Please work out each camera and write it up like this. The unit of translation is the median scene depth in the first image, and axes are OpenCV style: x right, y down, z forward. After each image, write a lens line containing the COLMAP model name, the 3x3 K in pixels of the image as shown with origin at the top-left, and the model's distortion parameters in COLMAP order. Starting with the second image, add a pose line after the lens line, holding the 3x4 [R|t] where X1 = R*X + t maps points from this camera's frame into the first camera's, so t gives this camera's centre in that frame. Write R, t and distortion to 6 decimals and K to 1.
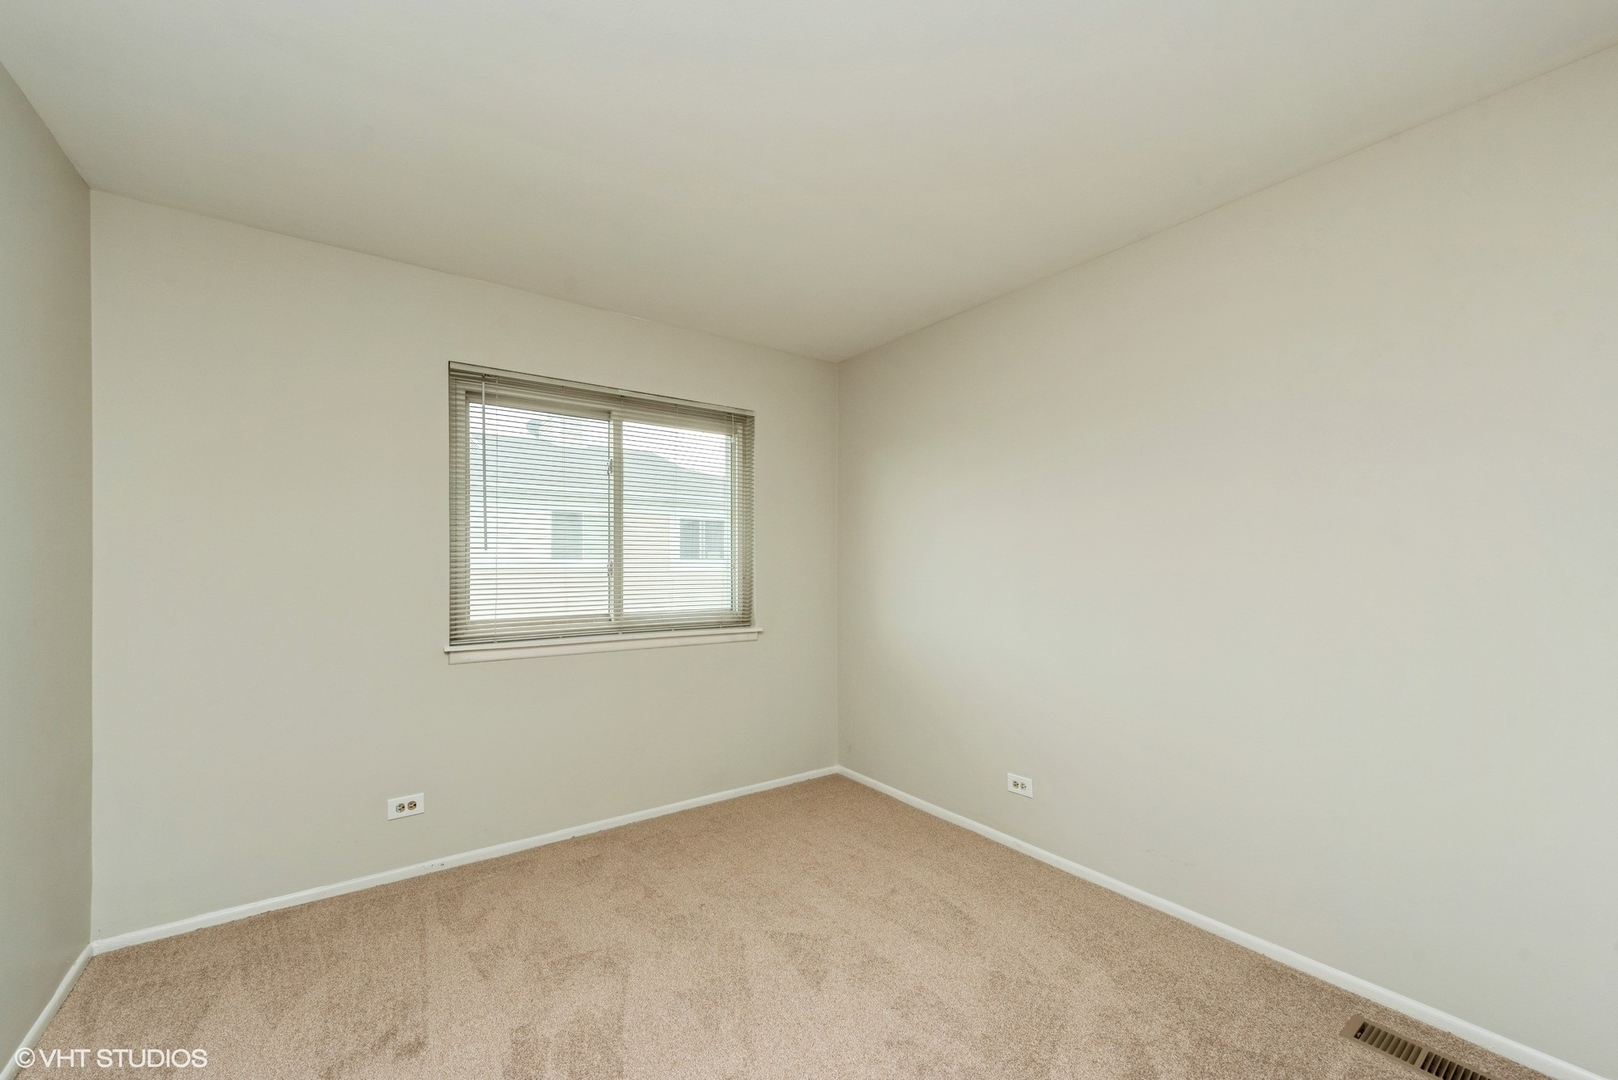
lens RADIAL K [[643.6, 0, 809.8], [0, 643.6, 547.2], [0, 0, 1]] dist [0.013323, -0.001557]
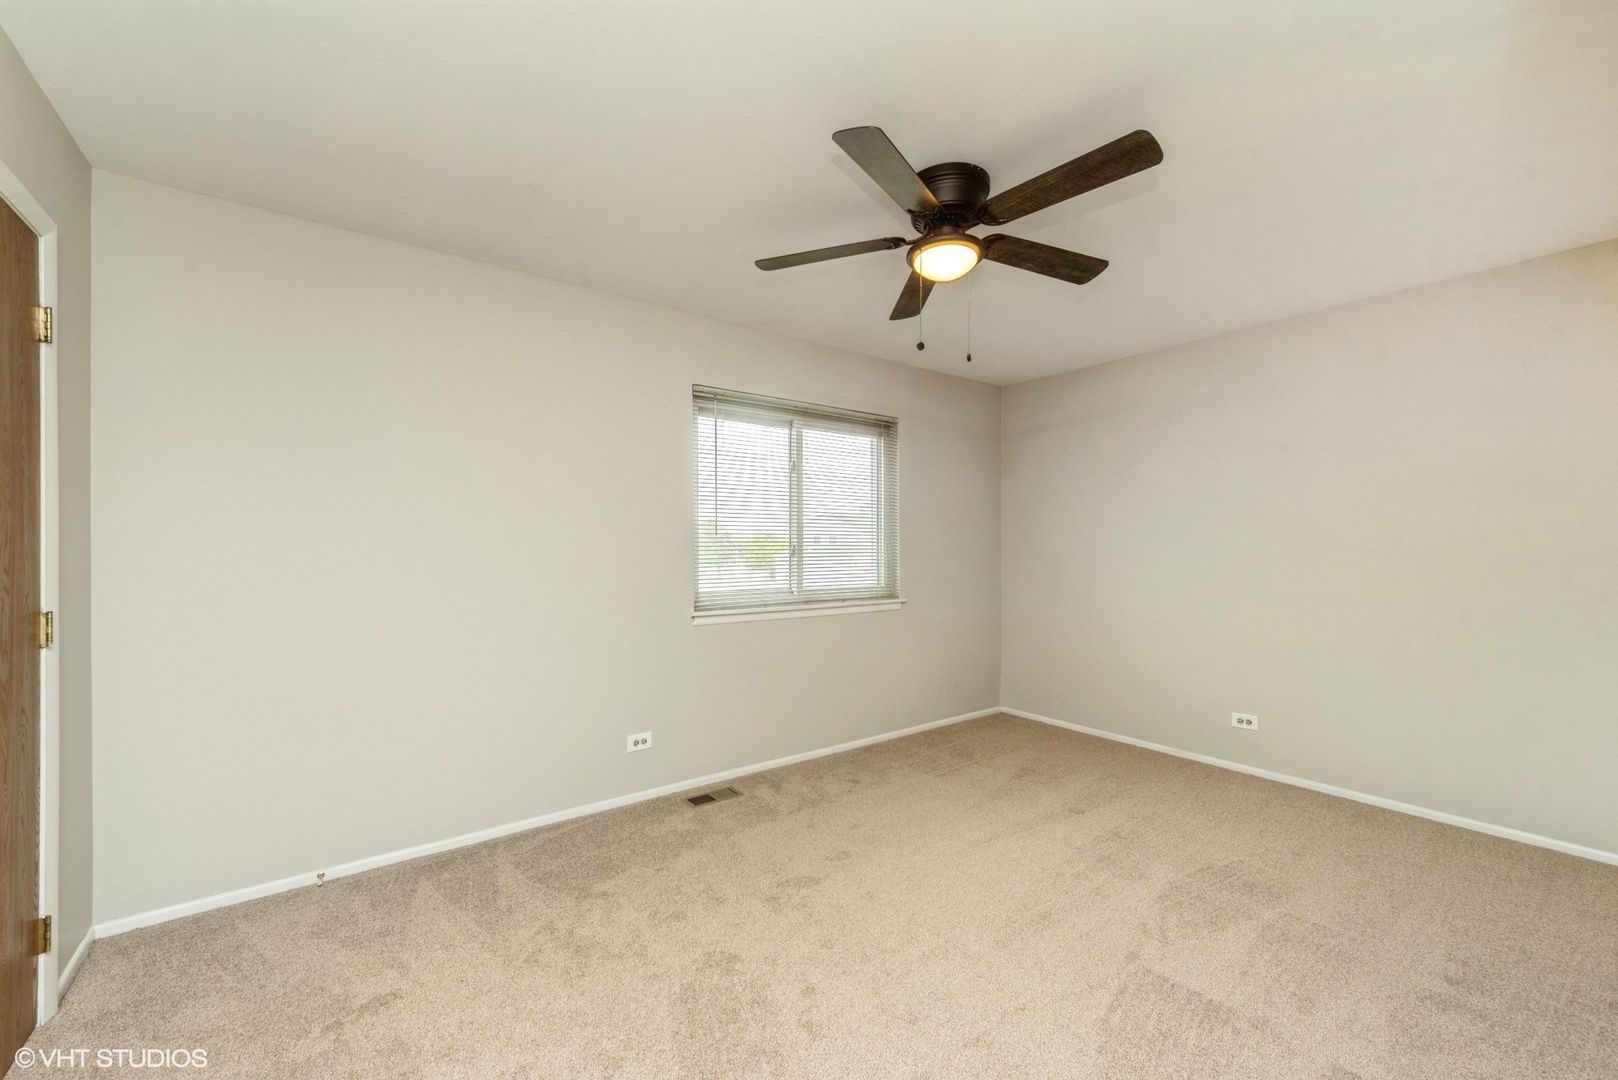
lens RADIAL K [[643.6, 0, 807.5], [0, 643.6, 540.8], [0, 0, 1]] dist [0.013323, -0.001557]
pose [[0.999917, 0.000026, 0.012886, -0.296608], [-0.000183, 0.999926, 0.012182, 0.000219], [-0.012885, -0.012183, 0.999843, -0.213673]]
